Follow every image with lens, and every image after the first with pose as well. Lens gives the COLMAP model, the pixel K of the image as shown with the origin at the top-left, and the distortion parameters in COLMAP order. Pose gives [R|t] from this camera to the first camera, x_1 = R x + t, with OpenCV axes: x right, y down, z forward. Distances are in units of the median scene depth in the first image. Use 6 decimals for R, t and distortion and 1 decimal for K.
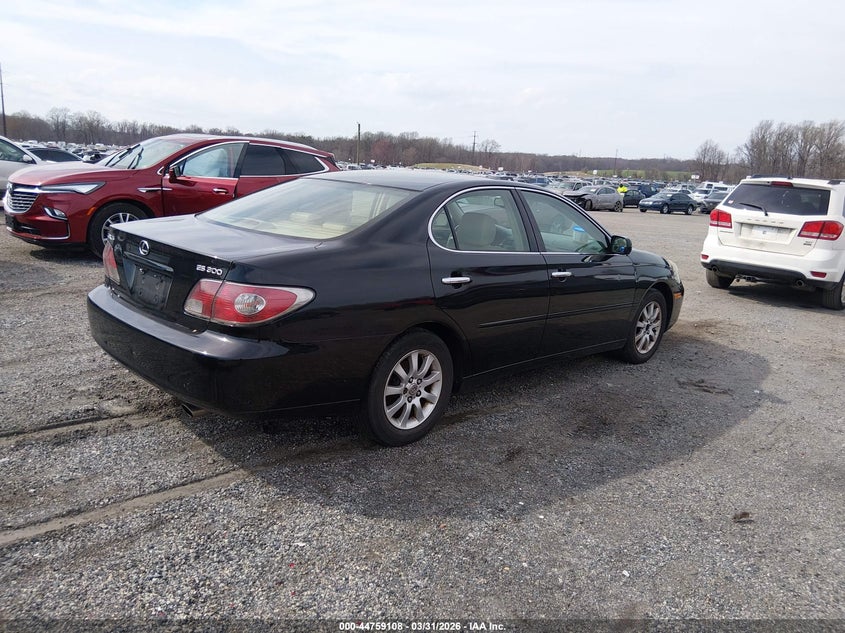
lens RADIAL K [[702.1, 0, 422.5], [0, 702.1, 316.5], [0, 0, 1]] dist [0.004117, -0.007169]
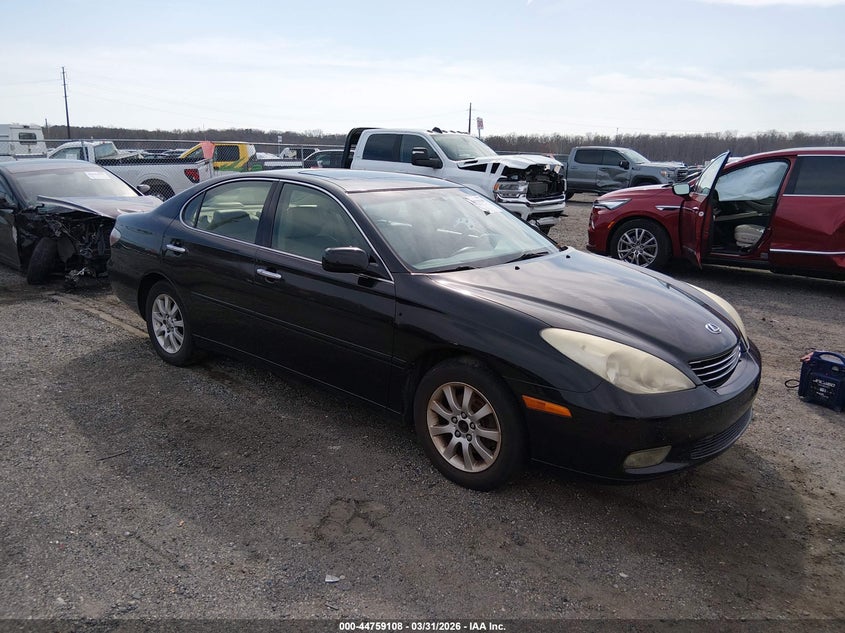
lens RADIAL K [[702.1, 0, 422.5], [0, 702.1, 316.5], [0, 0, 1]] dist [0.004117, -0.007169]
pose [[-0.012318, 0.153653, -0.988048, 1.054367], [-0.220320, 0.963422, 0.152570, -0.181496], [0.975350, 0.219566, 0.021985, 1.140207]]
